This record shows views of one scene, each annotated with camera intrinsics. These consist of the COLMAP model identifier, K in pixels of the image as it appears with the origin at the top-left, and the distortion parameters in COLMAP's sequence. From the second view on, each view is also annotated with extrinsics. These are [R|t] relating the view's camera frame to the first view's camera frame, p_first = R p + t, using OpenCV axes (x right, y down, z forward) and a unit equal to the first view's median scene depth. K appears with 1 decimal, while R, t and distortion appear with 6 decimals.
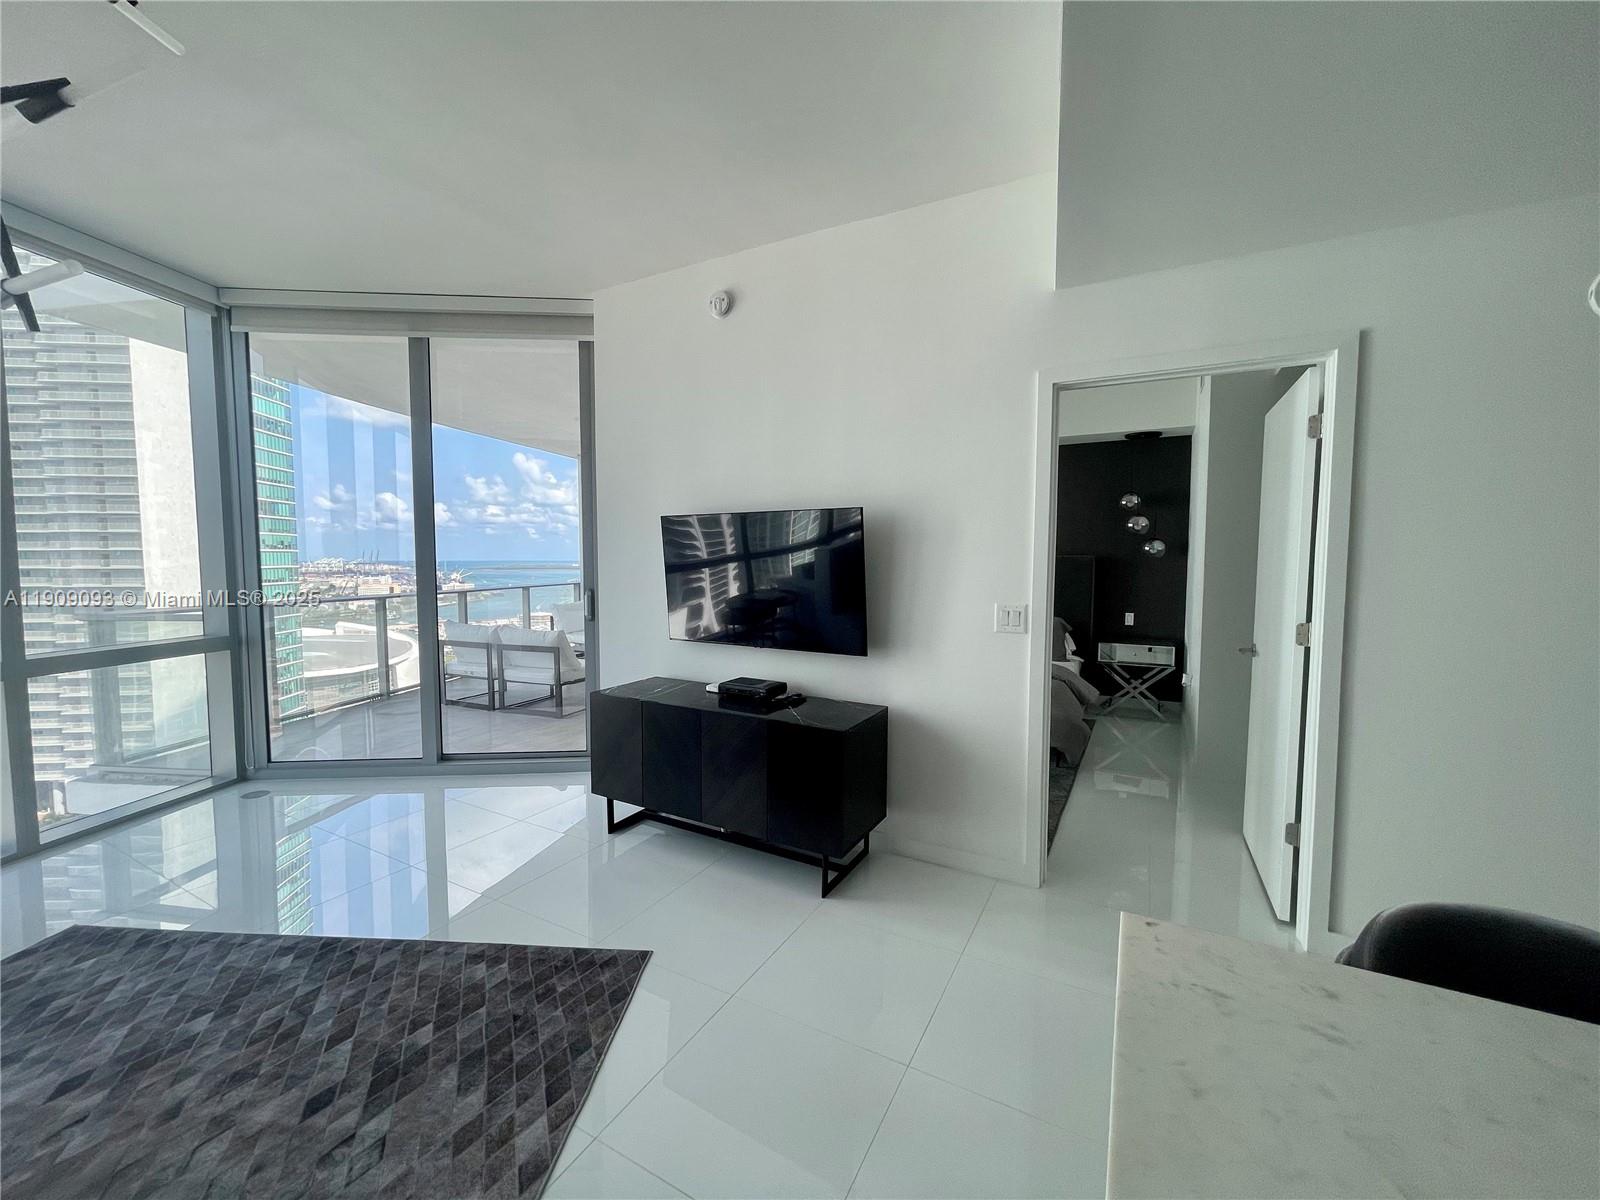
lens RADIAL K [[636.1, 0, 786.5], [0, 636.1, 593.0], [0, 0, 1]] dist [0.002268, -0.001223]
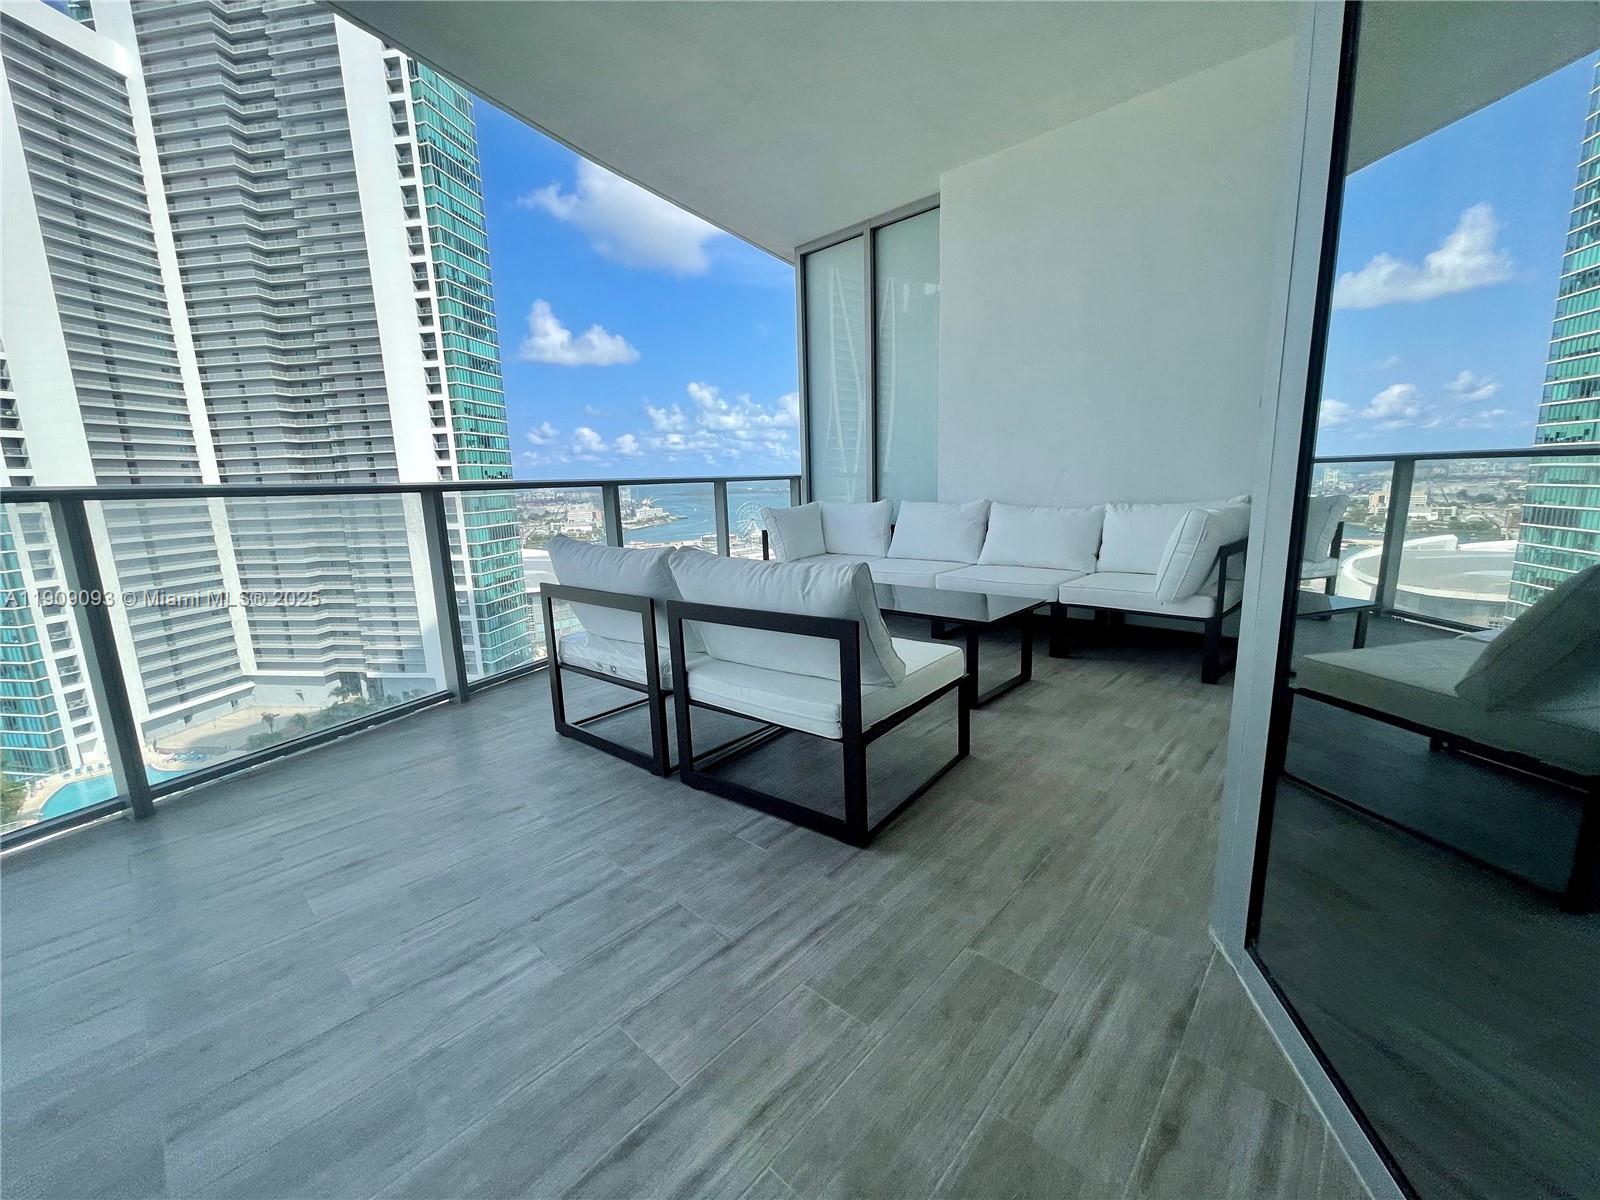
lens RADIAL K [[636.1, 0, 794.8], [0, 636.1, 592.3], [0, 0, 1]] dist [0.002268, -0.001223]
pose [[0.968928, 0.012851, -0.247010, -0.293715], [0.018040, 0.992318, 0.122388, 0.032964], [0.246686, -0.123041, 0.961253, 0.666148]]
